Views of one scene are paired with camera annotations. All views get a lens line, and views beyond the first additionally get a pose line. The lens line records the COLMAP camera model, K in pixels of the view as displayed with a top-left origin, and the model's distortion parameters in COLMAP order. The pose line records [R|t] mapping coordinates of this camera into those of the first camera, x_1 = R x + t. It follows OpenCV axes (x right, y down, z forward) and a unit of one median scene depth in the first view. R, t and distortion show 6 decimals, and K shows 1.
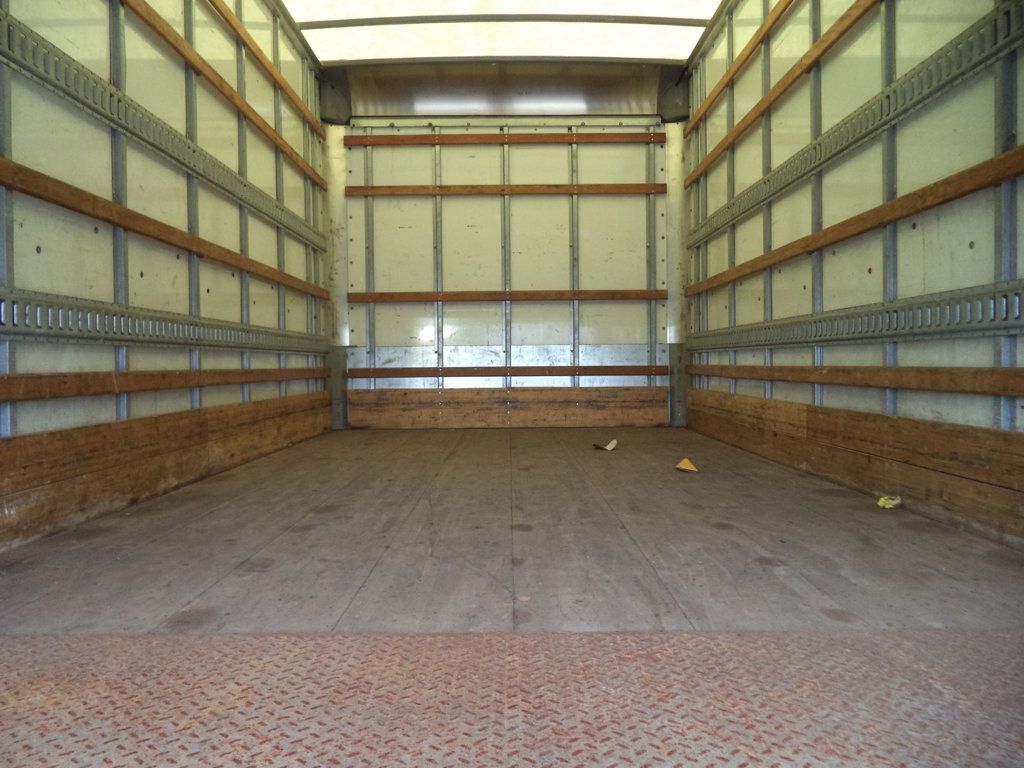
lens RADIAL K [[827.8, 0, 546.1], [0, 827.8, 375.4], [0, 0, 1]] dist [-0.017986, -0.015977]
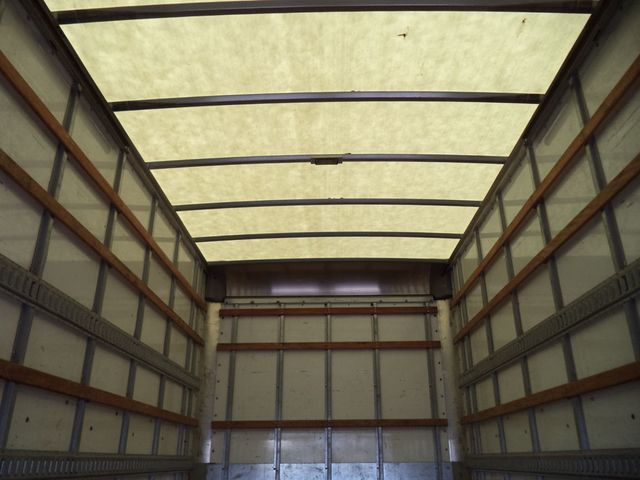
lens RADIAL K [[517.4, 0, 322.5], [0, 517.4, 239.3], [0, 0, 1]] dist [-0.017986, -0.015977]
pose [[0.998146, -0.013160, -0.059433, -0.004998], [-0.012003, 0.914635, -0.404101, -0.047561], [0.059677, 0.404065, 0.912781, 0.163633]]
